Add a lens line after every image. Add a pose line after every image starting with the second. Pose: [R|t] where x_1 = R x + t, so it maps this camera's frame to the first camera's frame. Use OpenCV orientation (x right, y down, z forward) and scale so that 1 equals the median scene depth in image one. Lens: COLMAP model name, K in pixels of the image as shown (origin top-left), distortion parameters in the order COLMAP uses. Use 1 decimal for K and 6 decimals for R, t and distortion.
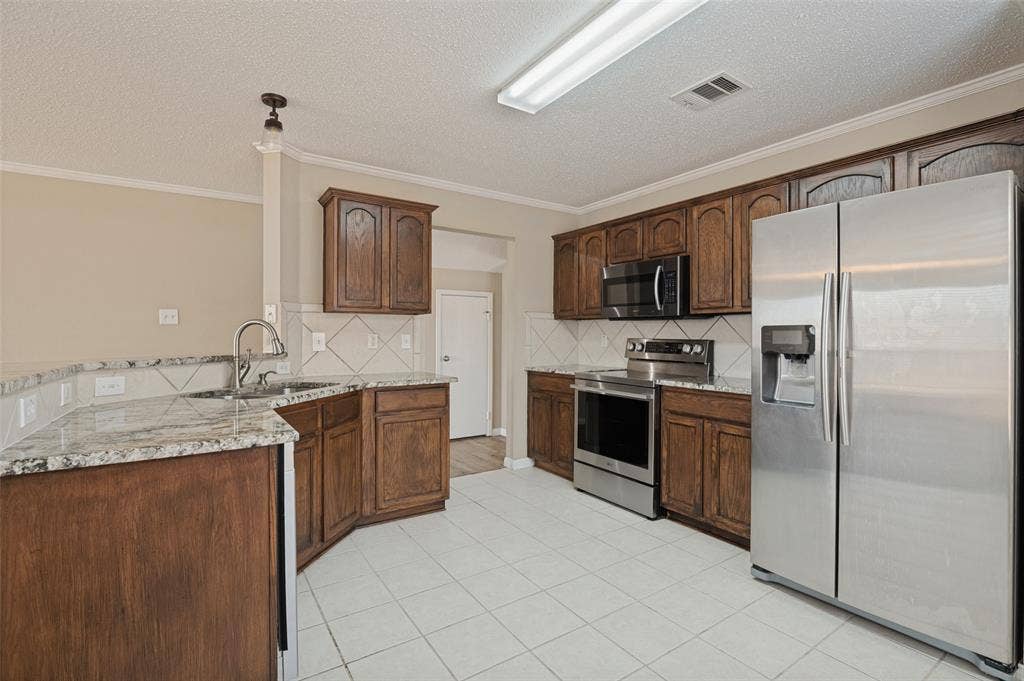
lens RADIAL K [[469.2, 0, 513.9], [0, 469.2, 338.5], [0, 0, 1]] dist [-0.010526, -0.002522]
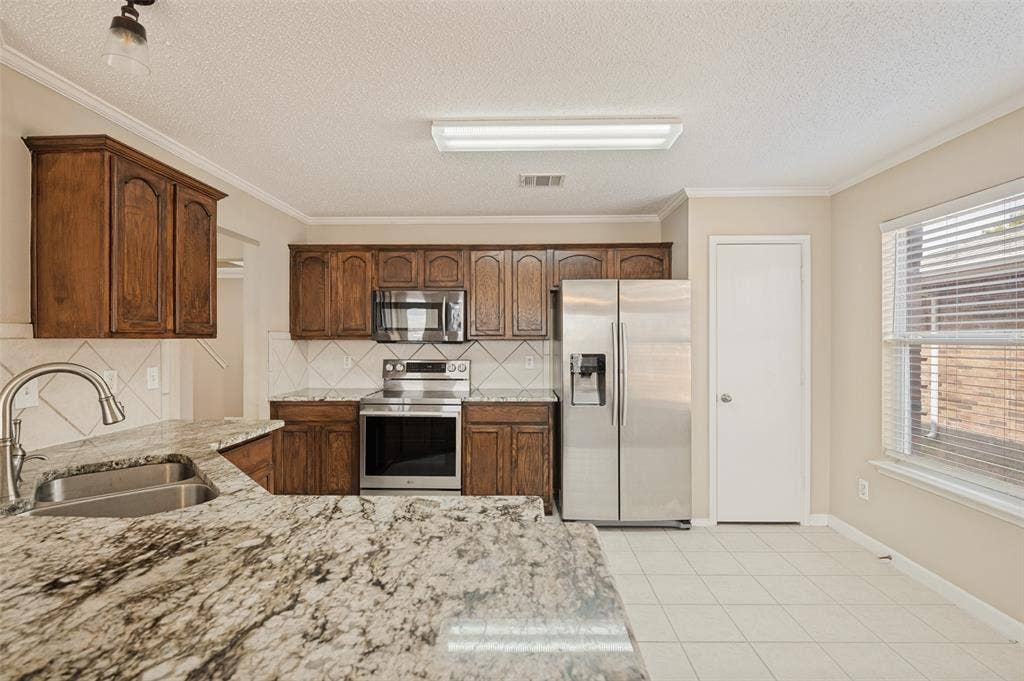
lens RADIAL K [[469.2, 0, 515.5], [0, 469.2, 341.0], [0, 0, 1]] dist [-0.010526, -0.002522]
pose [[0.578238, -0.005779, 0.815848, -0.579389], [0.009665, 0.999953, 0.000234, -0.051852], [-0.815811, 0.007750, 0.578266, 0.224090]]
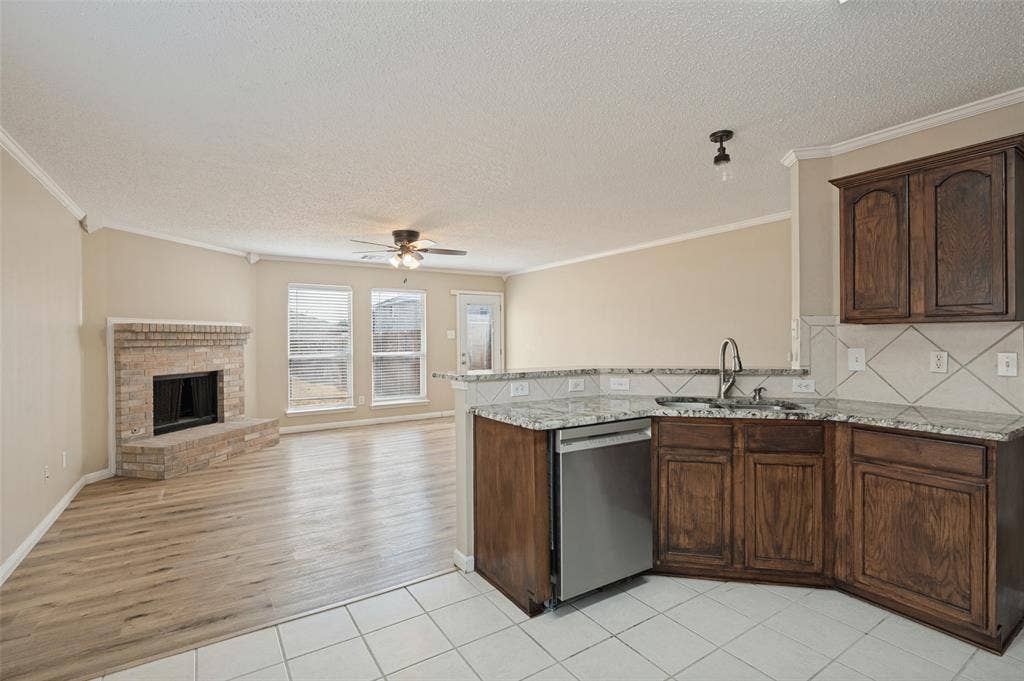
lens RADIAL K [[469.2, 0, 509.4], [0, 469.2, 343.4], [0, 0, 1]] dist [-0.010526, -0.002522]
pose [[-0.014142, 0.009207, -0.999858, 0.472386], [-0.000269, 0.999958, 0.009212, -0.032887], [0.999900, 0.000400, -0.014139, 0.428624]]
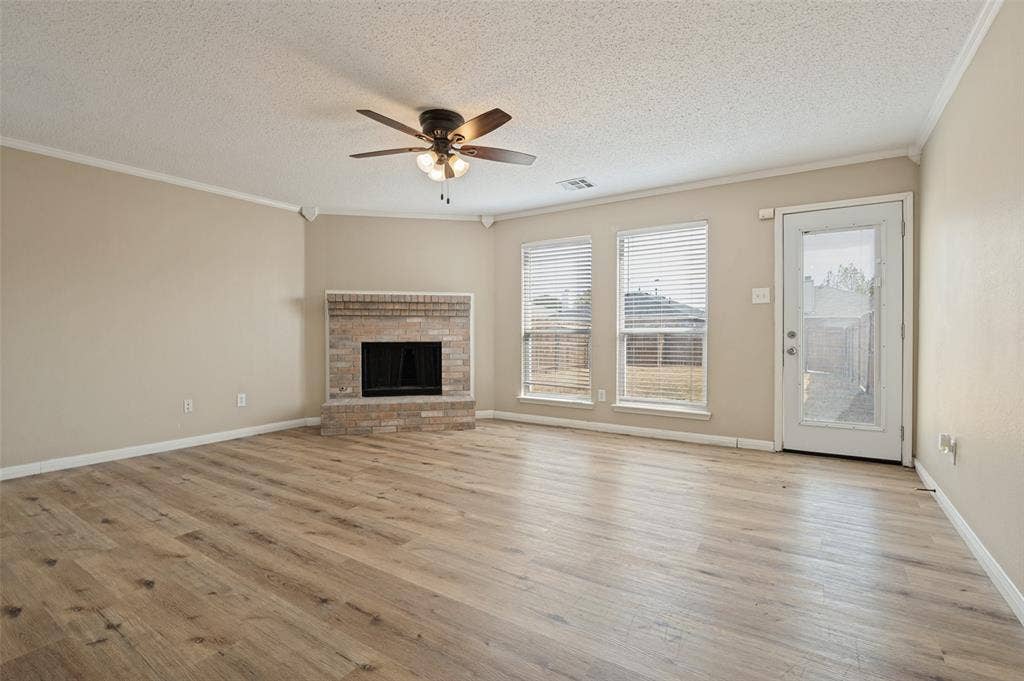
lens RADIAL K [[469.2, 0, 514.4], [0, 469.2, 340.3], [0, 0, 1]] dist [-0.010526, -0.002522]
pose [[-0.919002, 0.005562, -0.394212, -0.958148], [-0.003700, 0.999735, 0.022731, 0.045511], [0.394234, 0.022348, -0.918738, 1.052840]]
